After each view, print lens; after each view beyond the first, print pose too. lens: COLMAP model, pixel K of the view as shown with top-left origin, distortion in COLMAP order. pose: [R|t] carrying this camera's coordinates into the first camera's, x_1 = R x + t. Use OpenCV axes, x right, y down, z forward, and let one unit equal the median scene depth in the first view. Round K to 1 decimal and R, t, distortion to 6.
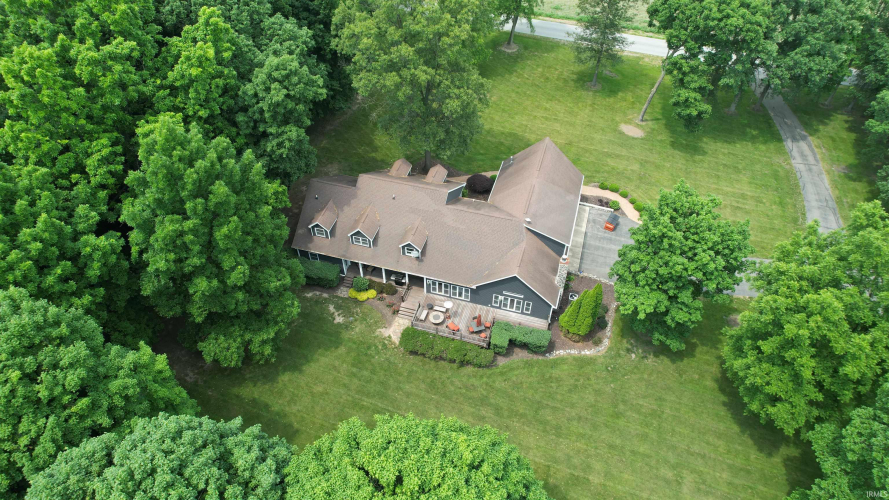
lens RADIAL K [[568.9, 0, 444.6], [0, 568.9, 252.6], [0, 0, 1]] dist [-0.075491, 0.069860]
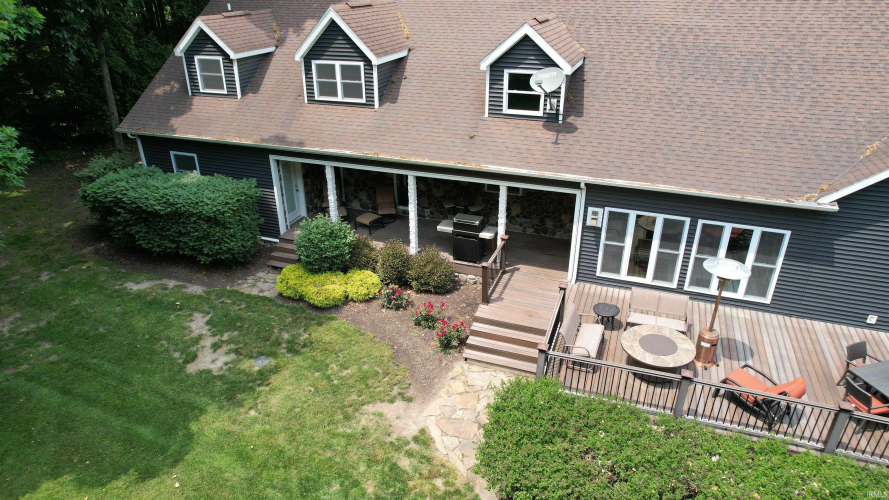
lens RADIAL K [[568.9, 0, 444.6], [0, 568.9, 252.6], [0, 0, 1]] dist [-0.075491, 0.069860]
pose [[0.997694, 0.024943, -0.063125, -0.076009], [-0.045123, 0.938494, -0.342335, 0.150234], [0.050703, 0.344394, 0.937455, 0.768310]]
